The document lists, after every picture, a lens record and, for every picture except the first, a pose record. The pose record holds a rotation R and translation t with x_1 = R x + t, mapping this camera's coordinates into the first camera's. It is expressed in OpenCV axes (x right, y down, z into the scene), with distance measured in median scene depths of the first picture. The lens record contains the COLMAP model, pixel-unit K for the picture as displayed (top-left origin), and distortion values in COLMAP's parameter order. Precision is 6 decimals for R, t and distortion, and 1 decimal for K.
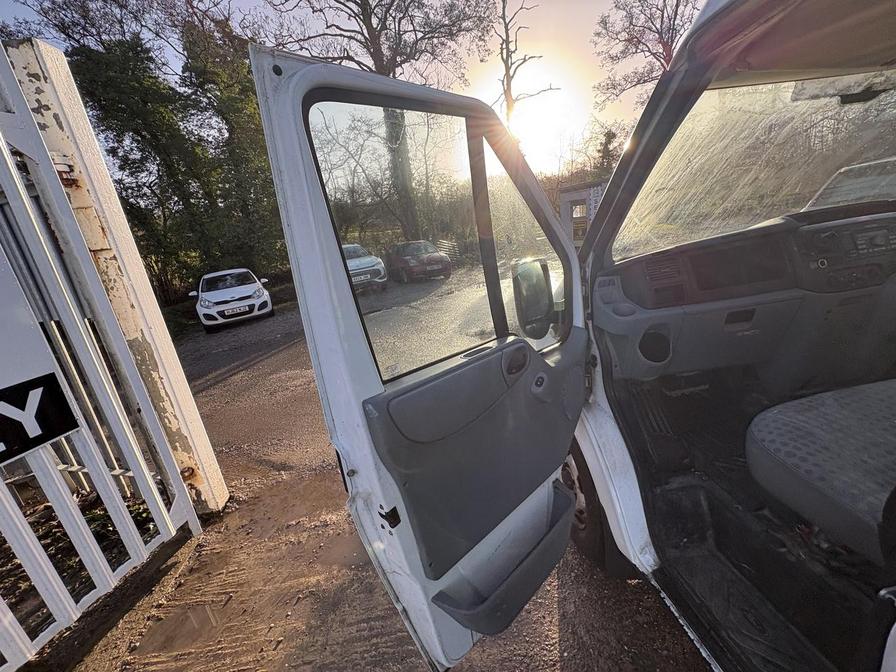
lens RADIAL K [[356.3, 0, 447.9], [0, 356.3, 337.6], [0, 0, 1]] dist [0.002855, -0.000813]
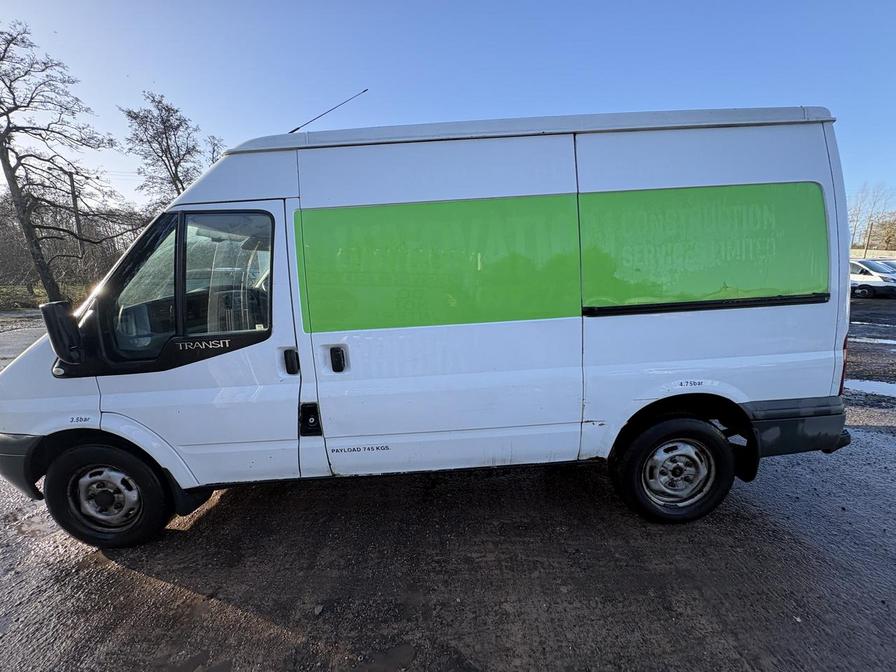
lens RADIAL K [[356.3, 0, 446.0], [0, 356.3, 336.4], [0, 0, 1]] dist [0.002855, -0.000813]
pose [[0.081287, -0.040347, 0.995874, -0.940781], [0.293534, 0.955835, 0.014766, 0.291230], [-0.952486, 0.291123, 0.089540, -0.395419]]
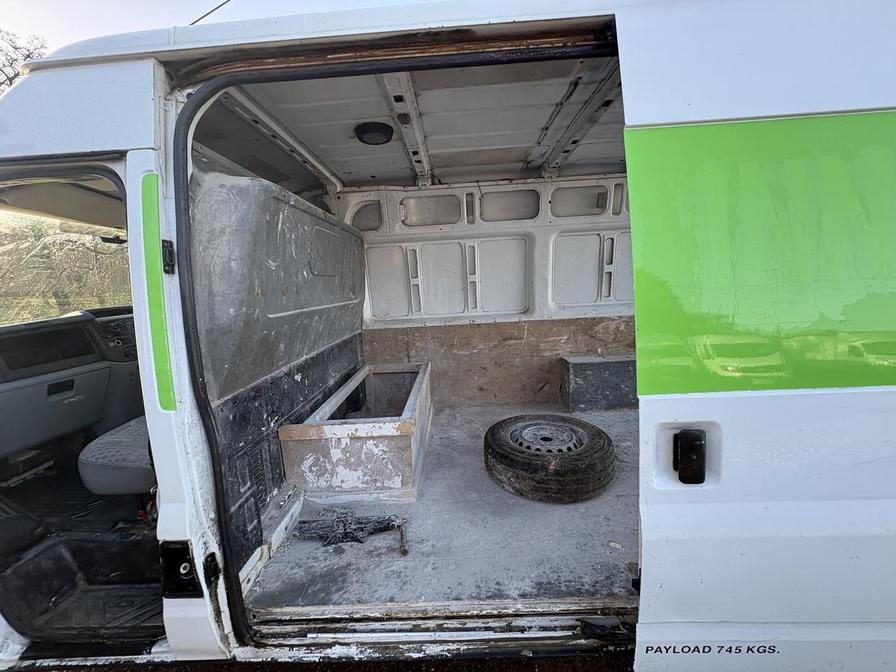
lens RADIAL K [[356.3, 0, 451.9], [0, 356.3, 338.4], [0, 0, 1]] dist [0.002855, -0.000813]
pose [[0.117958, -0.014789, 0.992908, -0.216443], [0.286517, 0.957871, -0.019771, 0.177225], [-0.950786, 0.286818, 0.117226, -0.430669]]
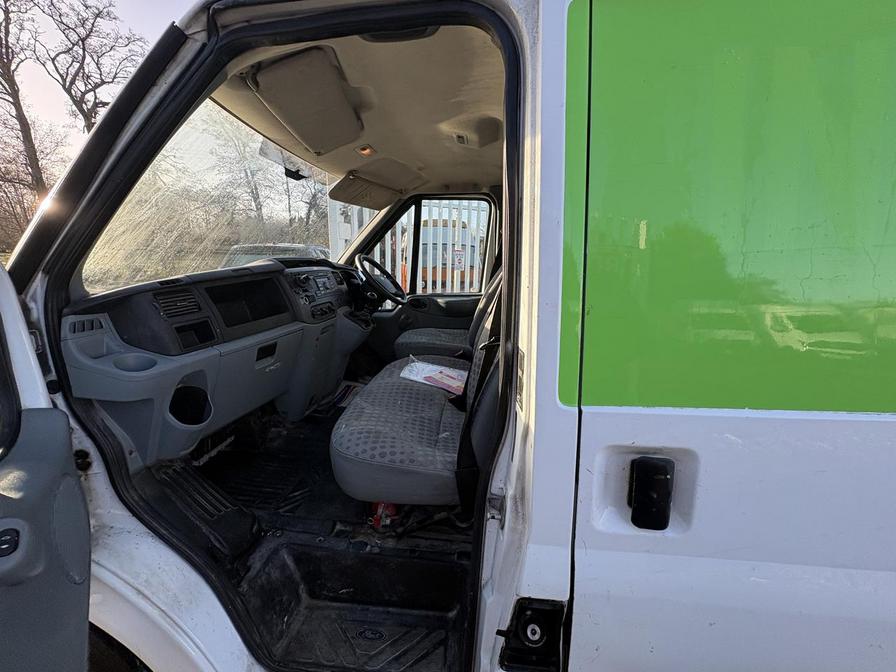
lens RADIAL K [[356.3, 0, 446.6], [0, 356.3, 335.4], [0, 0, 1]] dist [0.002855, -0.000813]
pose [[0.203168, -0.064891, 0.976991, -0.028344], [0.238691, 0.970982, 0.014855, 0.001447], [-0.949605, 0.230181, 0.212762, 0.294893]]
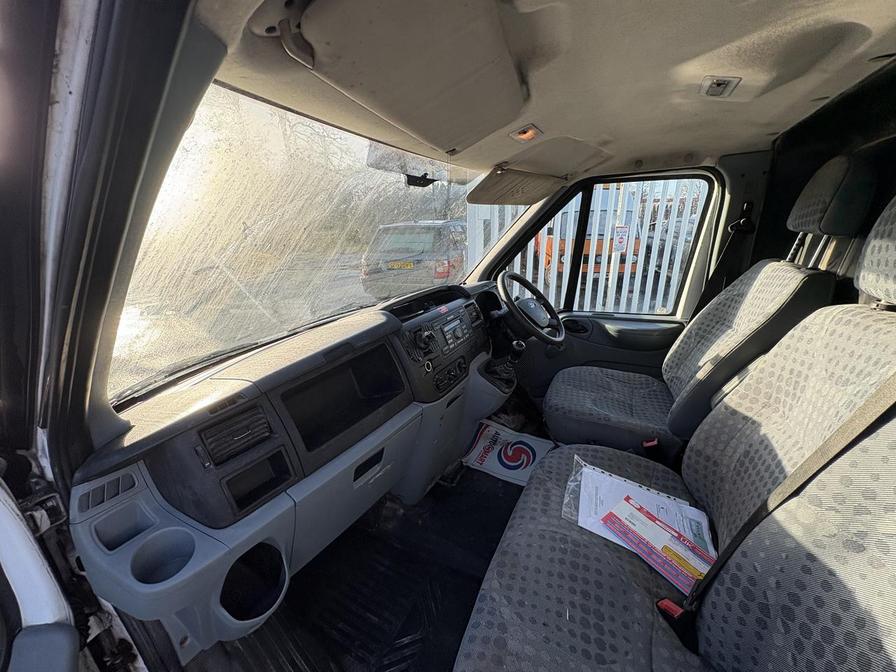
lens RADIAL K [[356.3, 0, 448.1], [0, 356.3, 335.0], [0, 0, 1]] dist [0.002855, -0.000813]
pose [[0.538202, -0.130494, 0.832653, 0.344028], [0.191667, 0.981006, 0.029857, -0.270768], [-0.820733, 0.143523, 0.552990, 0.437955]]
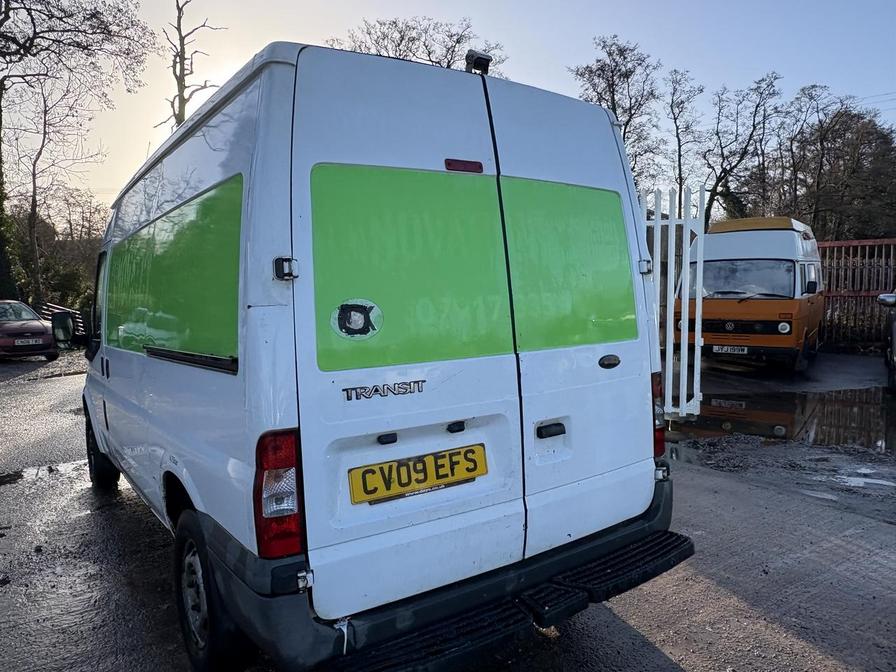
lens RADIAL K [[639.5, 0, 446.7], [0, 639.5, 327.1], [0, 0, 1]] dist [0.003059, -0.007462]
pose [[0.861117, 0.086400, 0.501011, 0.301858], [0.046598, 0.967893, -0.247006, 0.970150], [-0.506267, 0.236047, 0.829443, -3.461645]]
